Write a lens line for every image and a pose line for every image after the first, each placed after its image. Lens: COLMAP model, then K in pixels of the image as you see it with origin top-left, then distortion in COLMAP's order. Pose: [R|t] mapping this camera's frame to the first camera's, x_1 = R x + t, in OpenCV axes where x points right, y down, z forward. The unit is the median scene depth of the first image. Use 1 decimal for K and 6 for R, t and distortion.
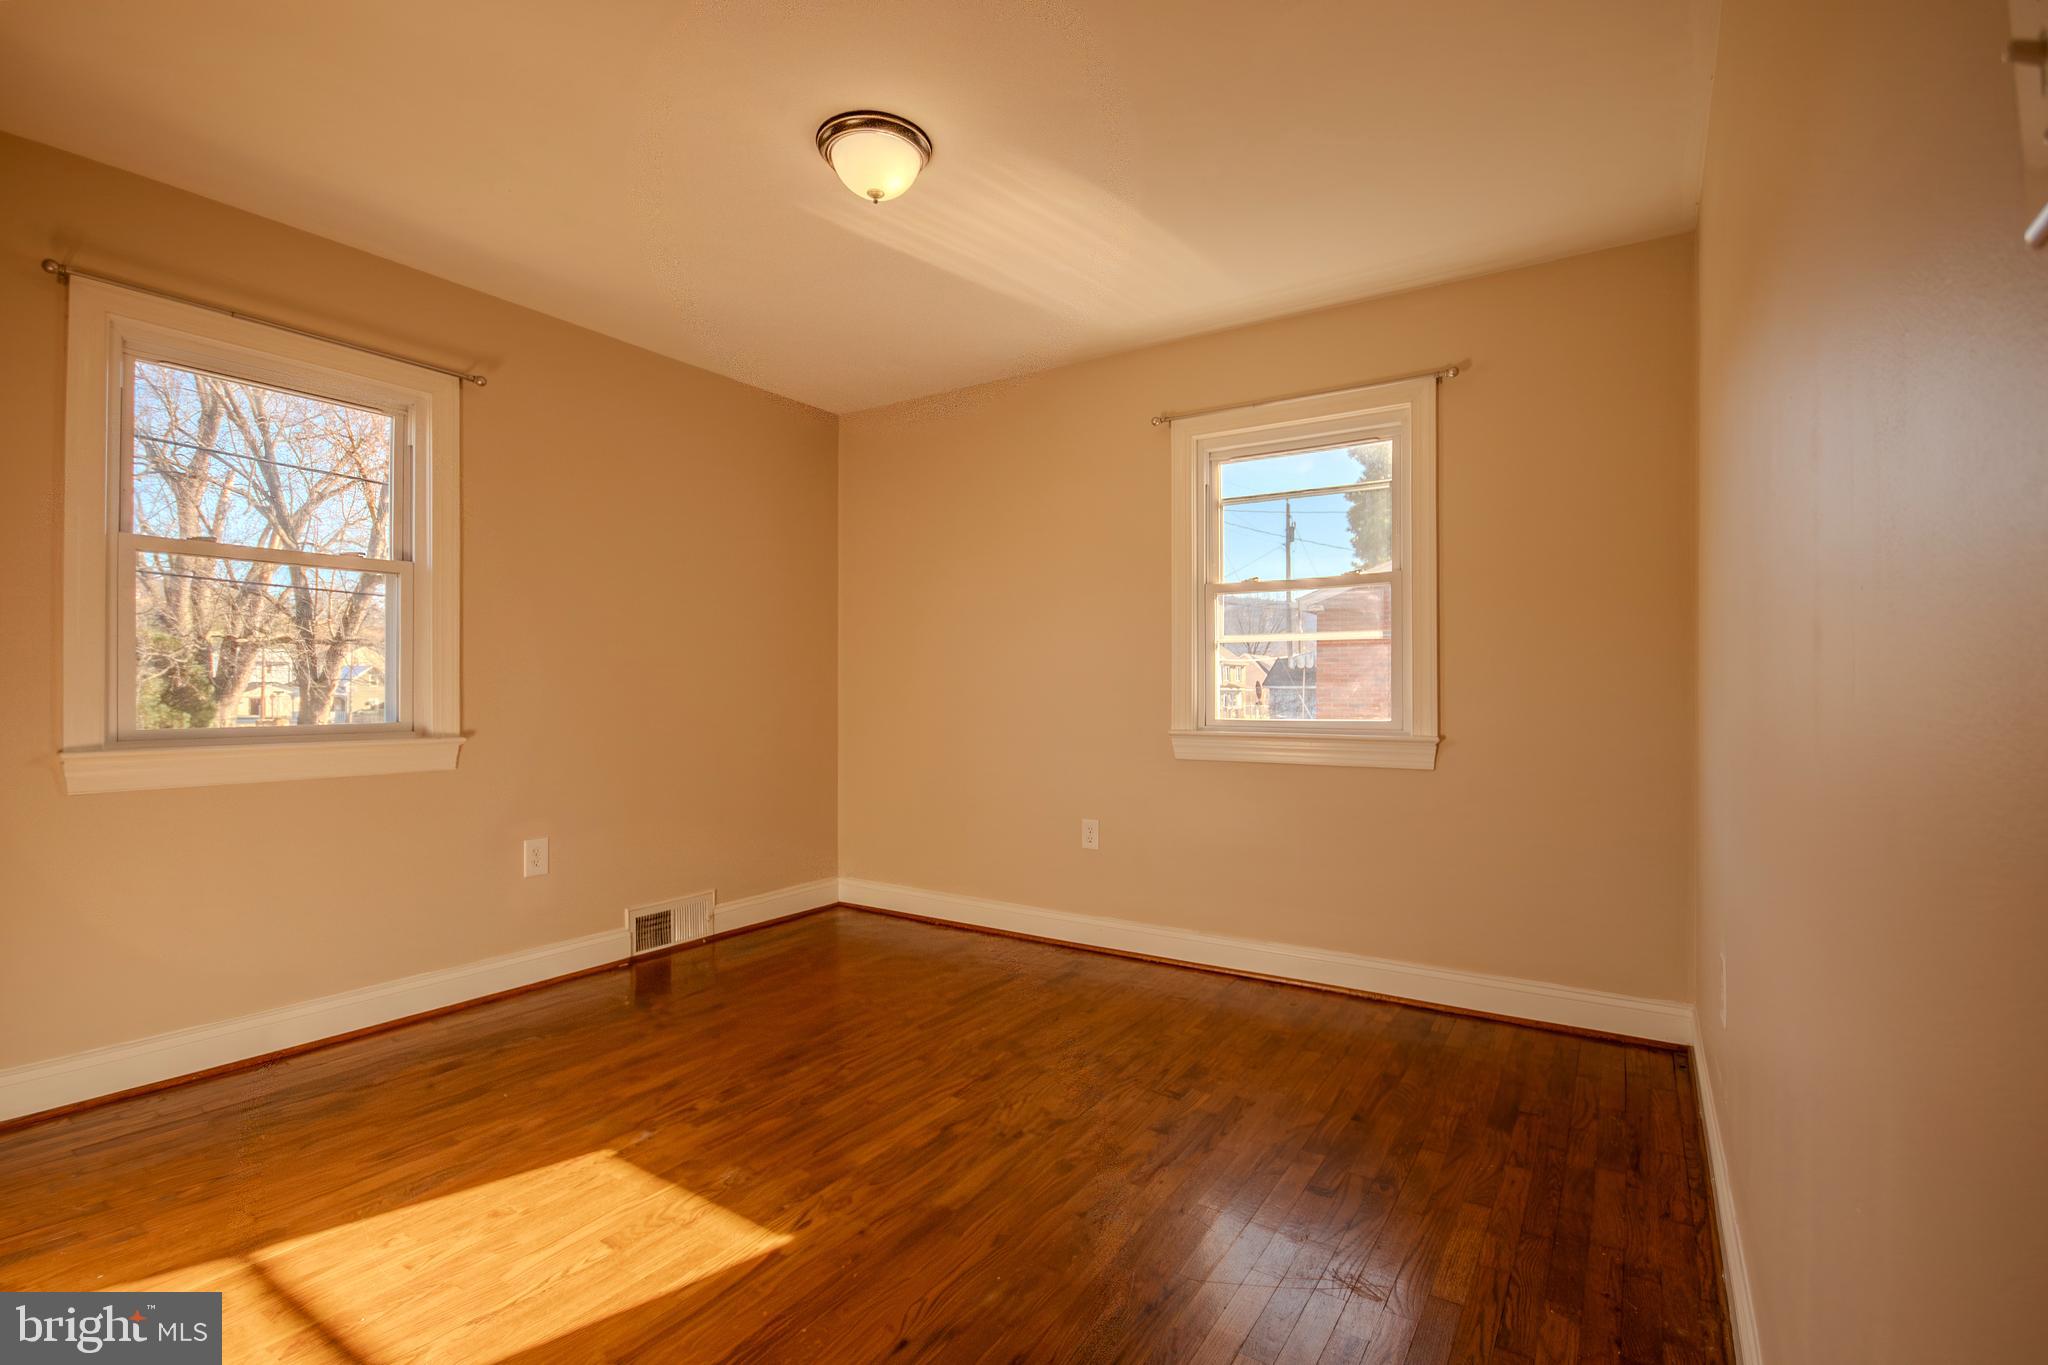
lens RADIAL K [[927.4, 0, 1024.0], [0, 927.4, 682.5], [0, 0, 1]] dist [0.001049, -0.009132]
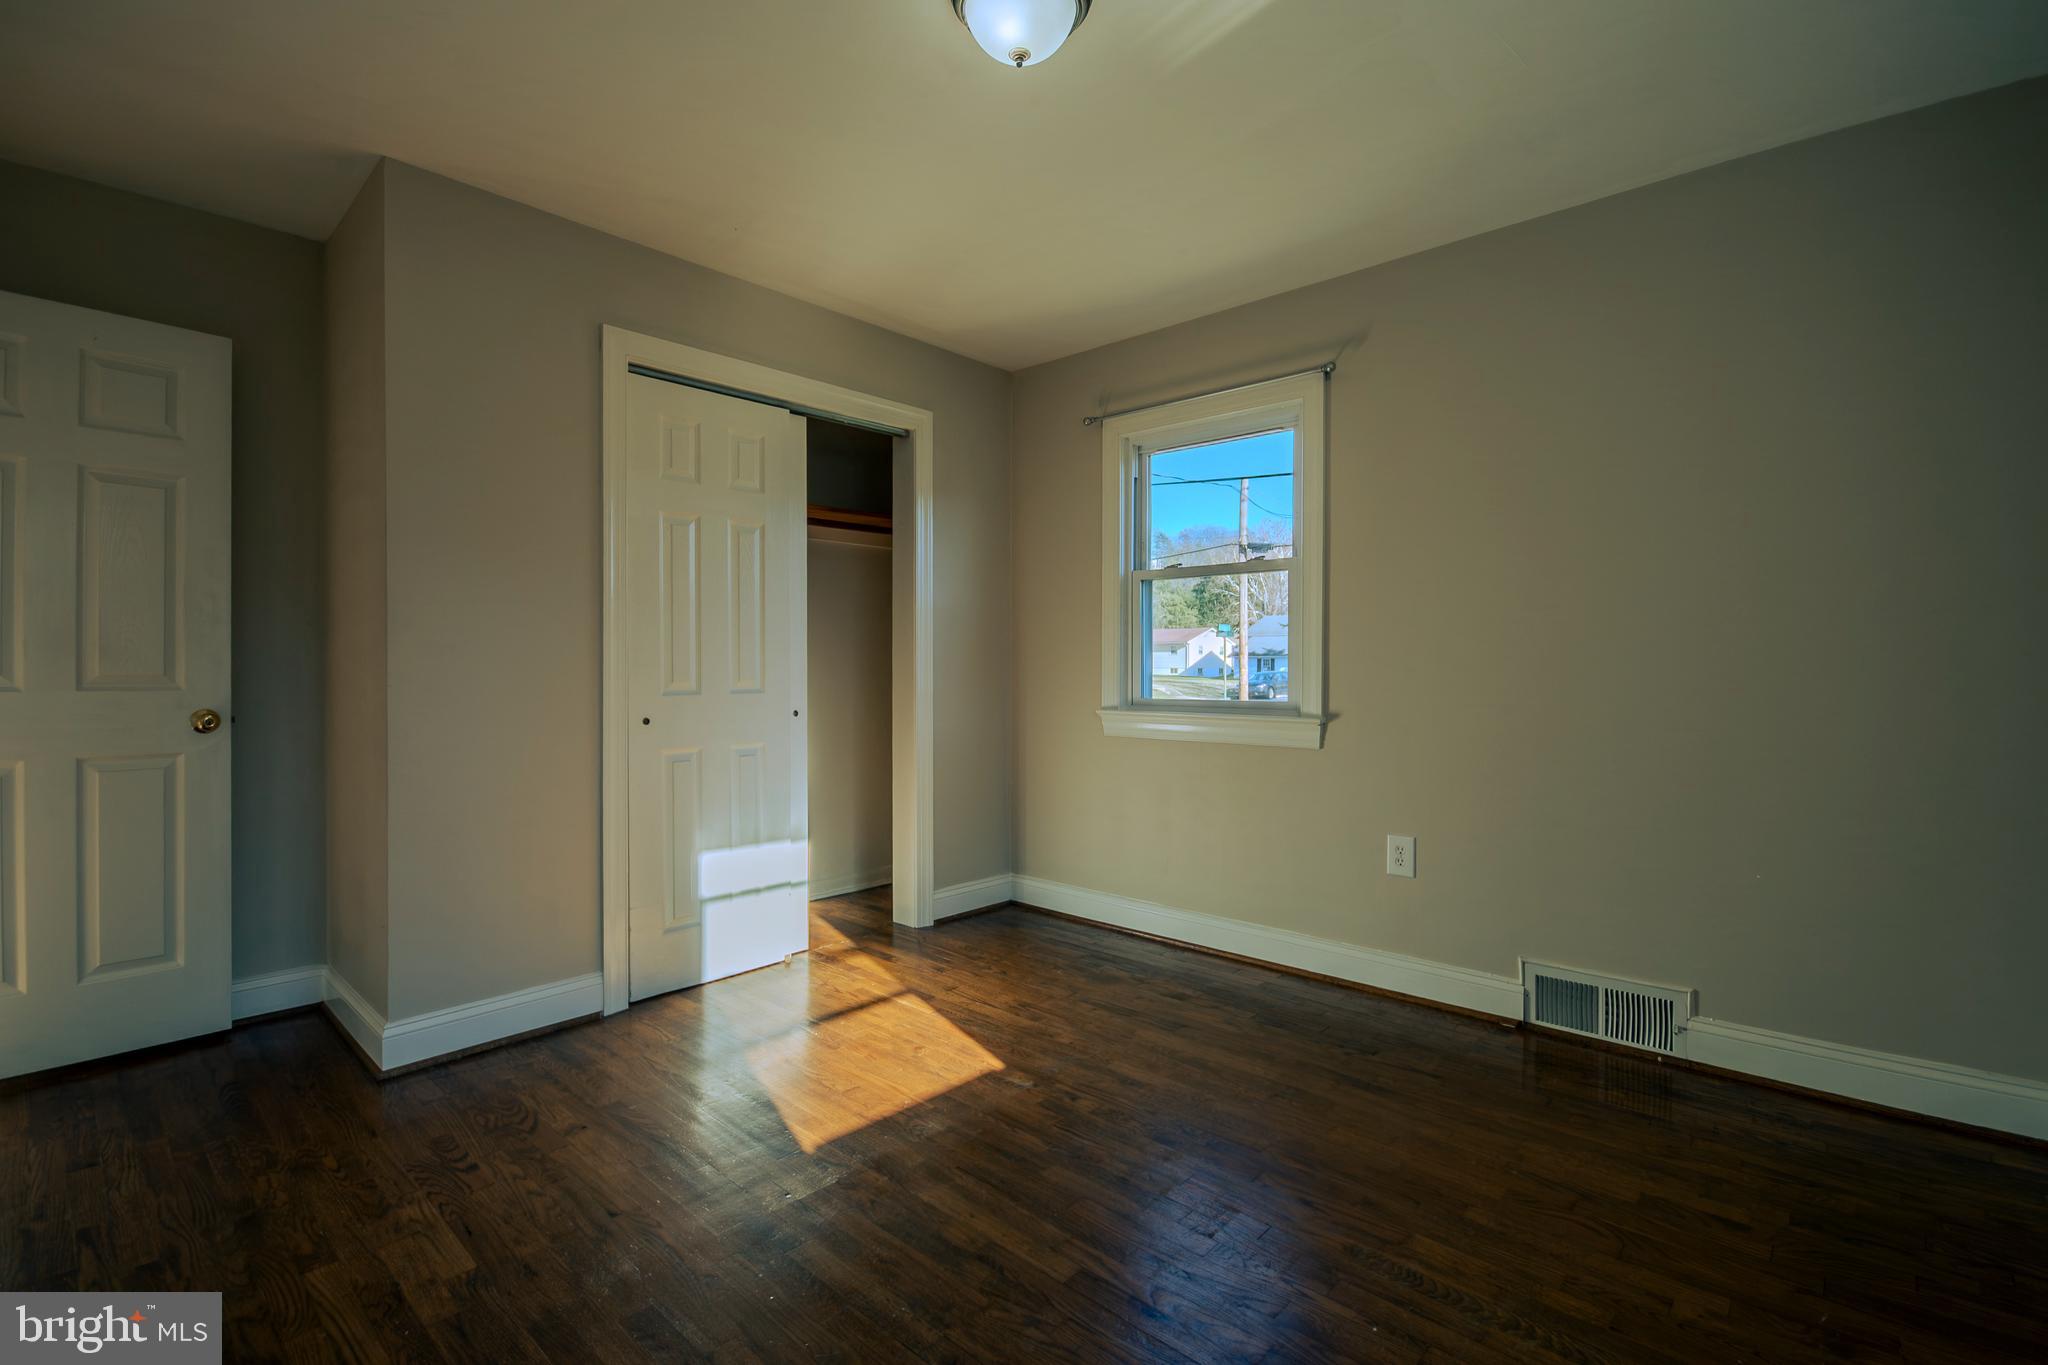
lens RADIAL K [[927.4, 0, 1024.0], [0, 927.4, 682.5], [0, 0, 1]] dist [0.001049, -0.009132]
pose [[-0.169805, 0.012302, -0.985401, 0.604192], [0.005341, 0.999919, 0.011563, 0.006459], [0.985463, -0.003299, -0.169857, 1.092262]]
